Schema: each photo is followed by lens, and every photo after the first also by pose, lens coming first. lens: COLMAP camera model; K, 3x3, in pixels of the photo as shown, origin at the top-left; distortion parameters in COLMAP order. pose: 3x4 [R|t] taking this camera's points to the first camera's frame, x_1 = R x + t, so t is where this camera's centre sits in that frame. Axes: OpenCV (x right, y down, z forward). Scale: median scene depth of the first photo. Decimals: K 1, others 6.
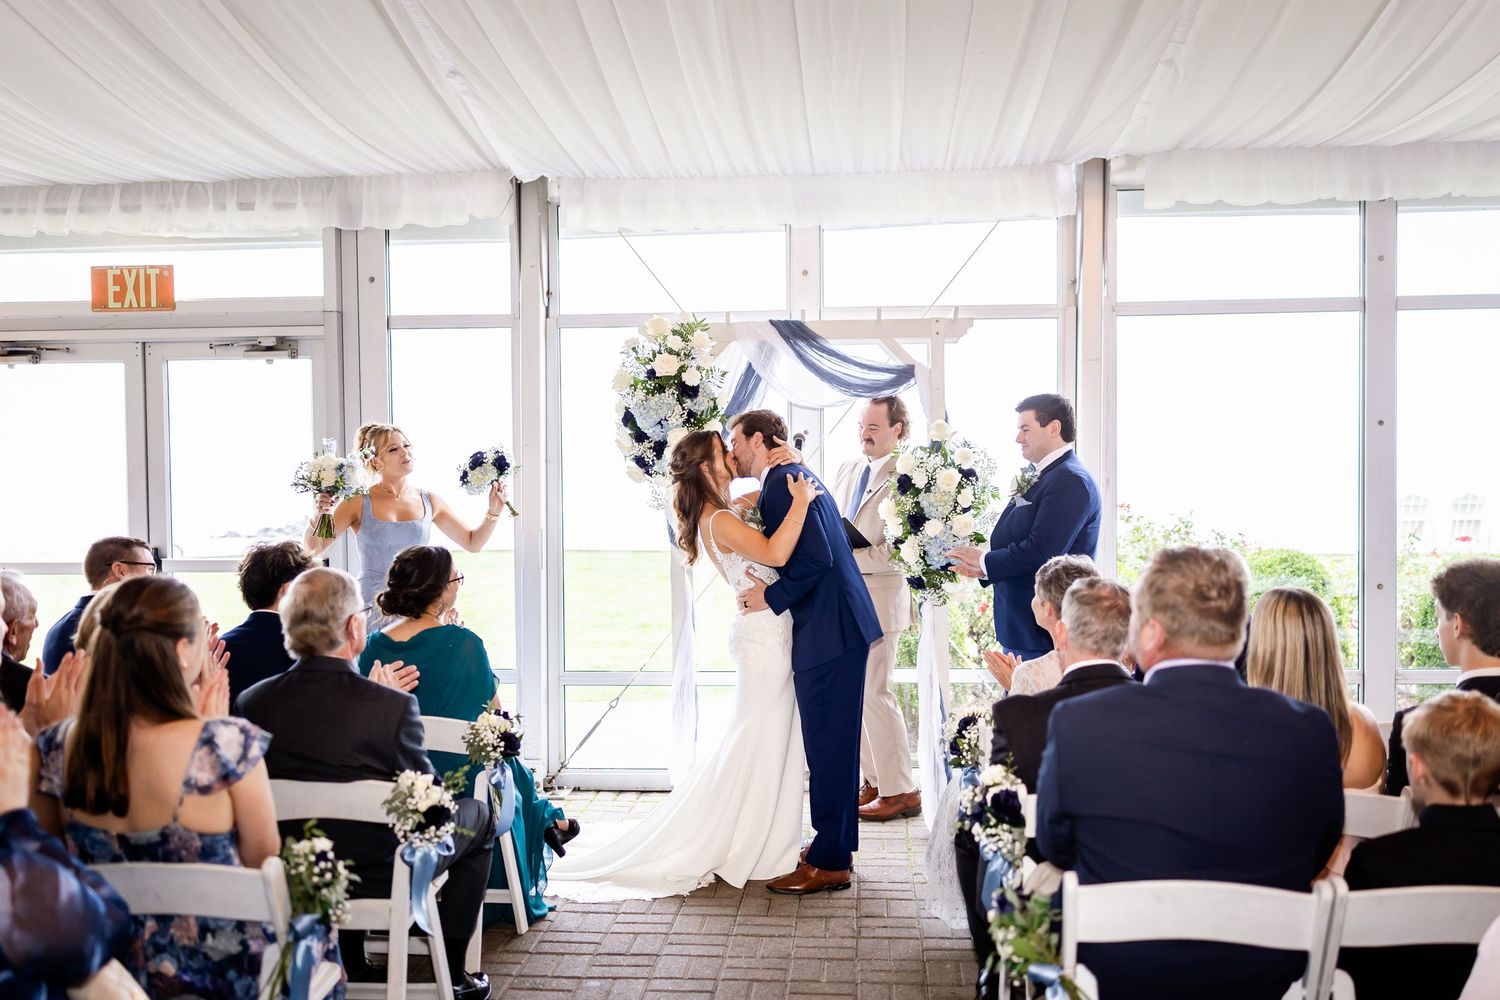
lens RADIAL K [[1309.1, 0, 750.0], [0, 1309.1, 500.0], [0, 0, 1]] dist [0.013267, 0.007521]
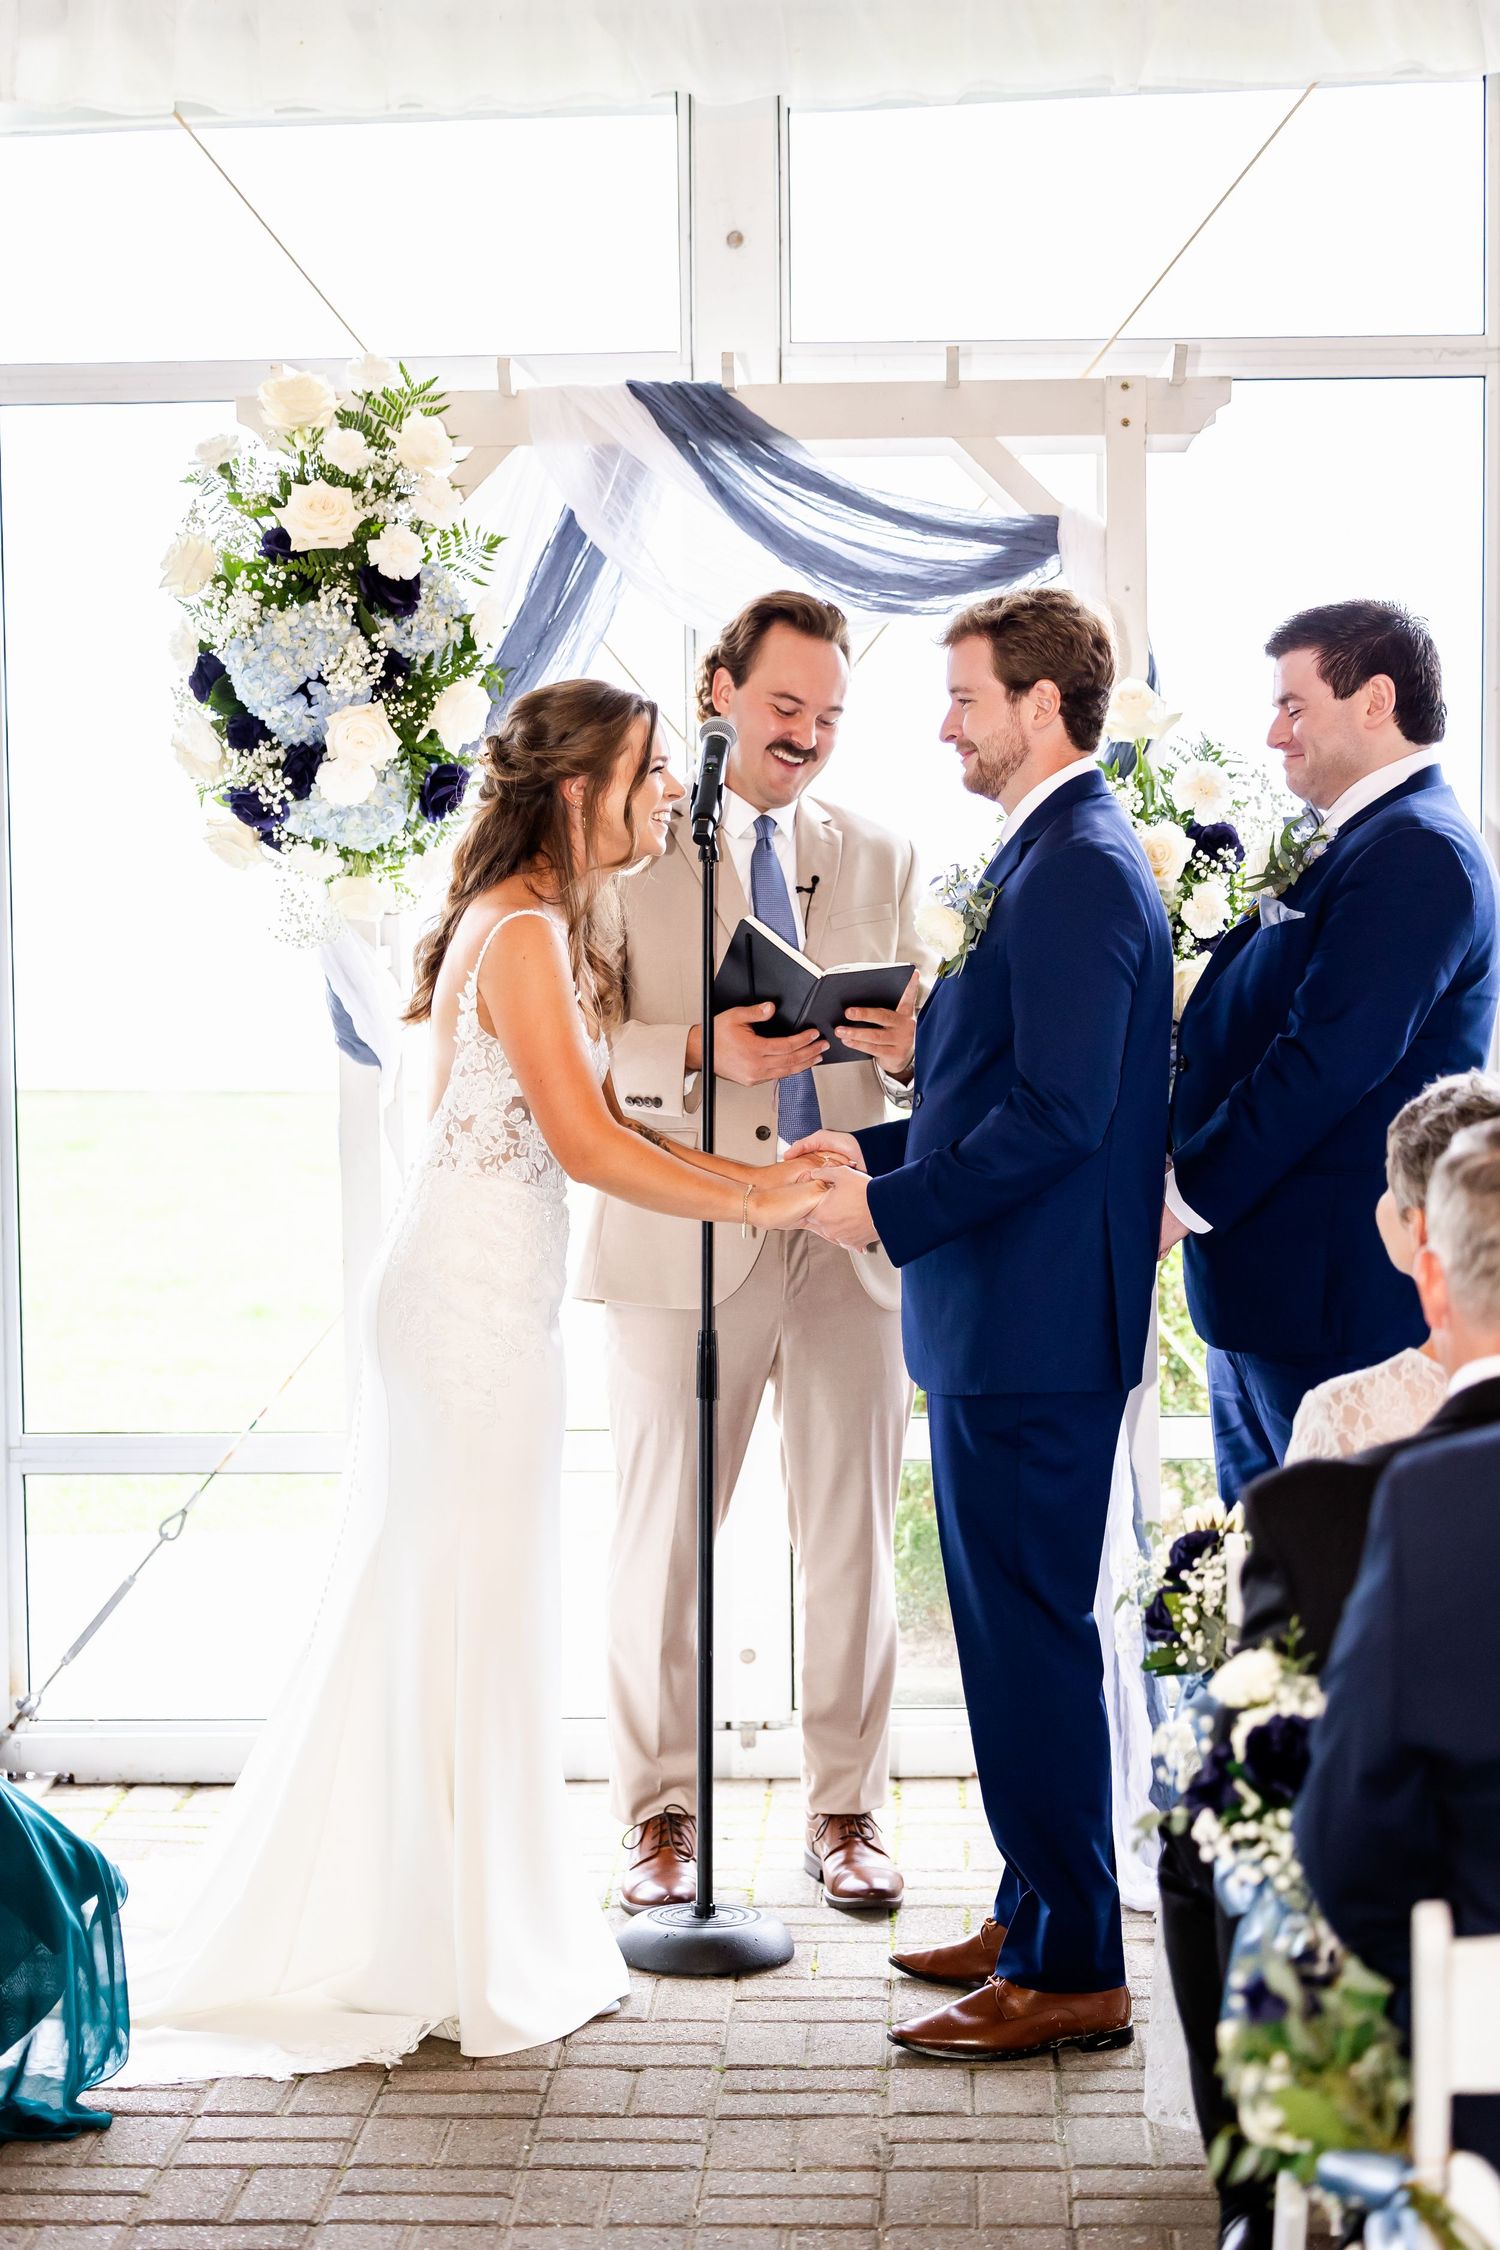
lens RADIAL K [[4246.4, 0, 750.0], [0, 4246.4, 1125.0], [0, 0, 1]] dist [-0.000164, -0.168954]
pose [[0.999275, -0.005228, 0.037708, 0.004596], [0.003628, 0.999094, 0.042397, 0.007782], [-0.037895, -0.042230, 0.998389, -0.109697]]
